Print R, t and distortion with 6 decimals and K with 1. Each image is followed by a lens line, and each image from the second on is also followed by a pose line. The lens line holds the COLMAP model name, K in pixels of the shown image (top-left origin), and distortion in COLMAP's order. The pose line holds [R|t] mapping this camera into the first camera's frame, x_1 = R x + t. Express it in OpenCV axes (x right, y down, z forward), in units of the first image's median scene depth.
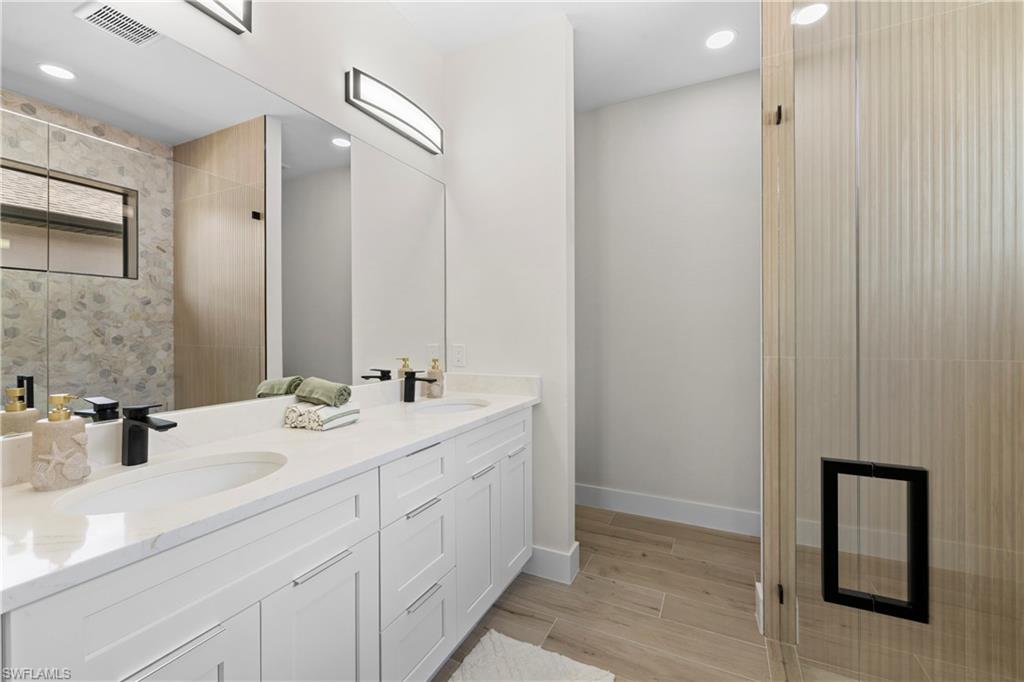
lens RADIAL K [[434.1, 0, 504.6], [0, 434.1, 335.4], [0, 0, 1]] dist [-0.001584, 0.002008]
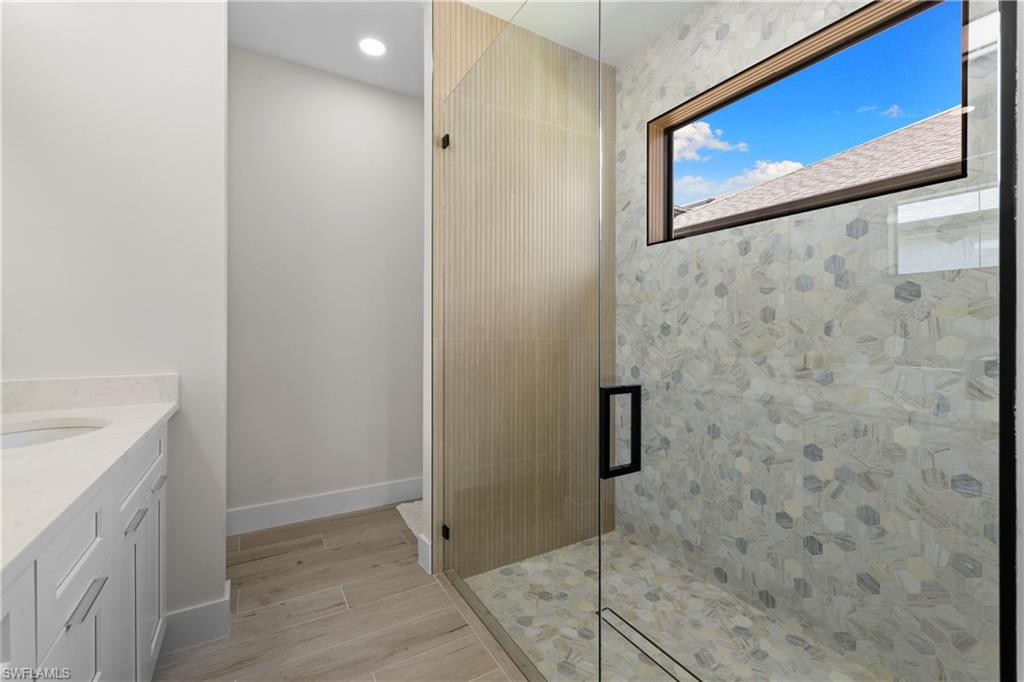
lens RADIAL K [[434.1, 0, 516.2], [0, 434.1, 334.5], [0, 0, 1]] dist [-0.001584, 0.002008]
pose [[0.535450, 0.002048, 0.844565, -0.236878], [0.001001, 0.999995, -0.003059, 0.033643], [-0.844567, 0.002483, 0.535445, 0.142705]]
